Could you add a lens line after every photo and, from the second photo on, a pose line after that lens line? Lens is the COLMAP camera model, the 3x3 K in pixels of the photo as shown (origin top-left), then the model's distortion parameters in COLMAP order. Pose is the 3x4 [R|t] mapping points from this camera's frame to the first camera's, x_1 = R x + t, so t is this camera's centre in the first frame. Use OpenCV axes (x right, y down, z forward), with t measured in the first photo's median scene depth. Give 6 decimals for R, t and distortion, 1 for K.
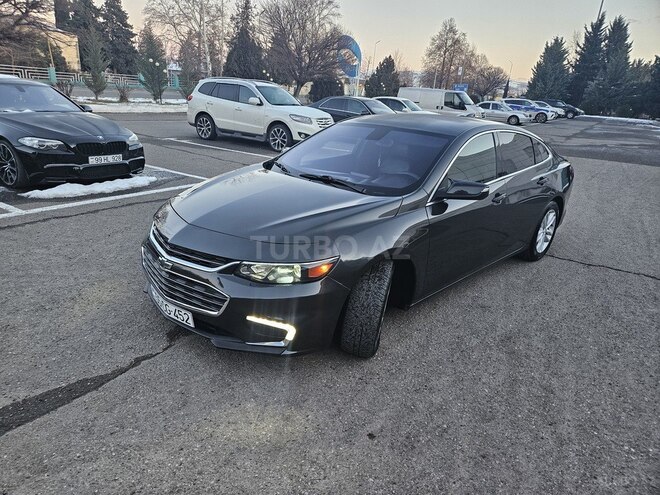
lens RADIAL K [[440.6, 0, 325.6], [0, 440.6, 245.5], [0, 0, 1]] dist [0.081288, -0.069788]
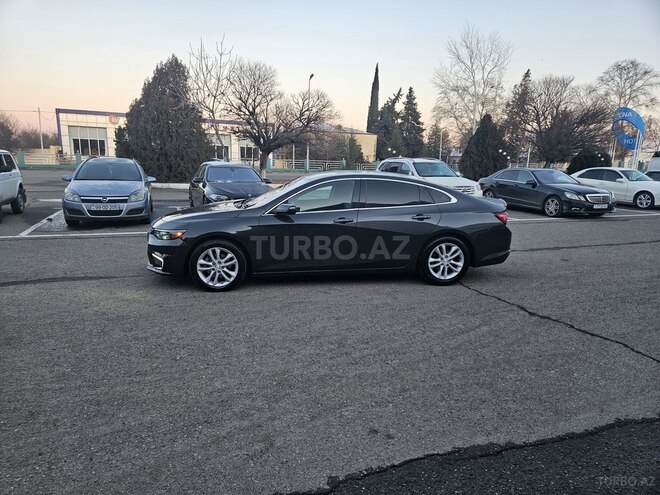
lens RADIAL K [[440.6, 0, 325.6], [0, 440.6, 245.5], [0, 0, 1]] dist [0.081288, -0.069788]
pose [[0.810019, 0.061692, -0.583149, 0.255487], [-0.163115, 0.978908, -0.123013, 0.035593], [0.563261, 0.194763, 0.802997, -0.041833]]
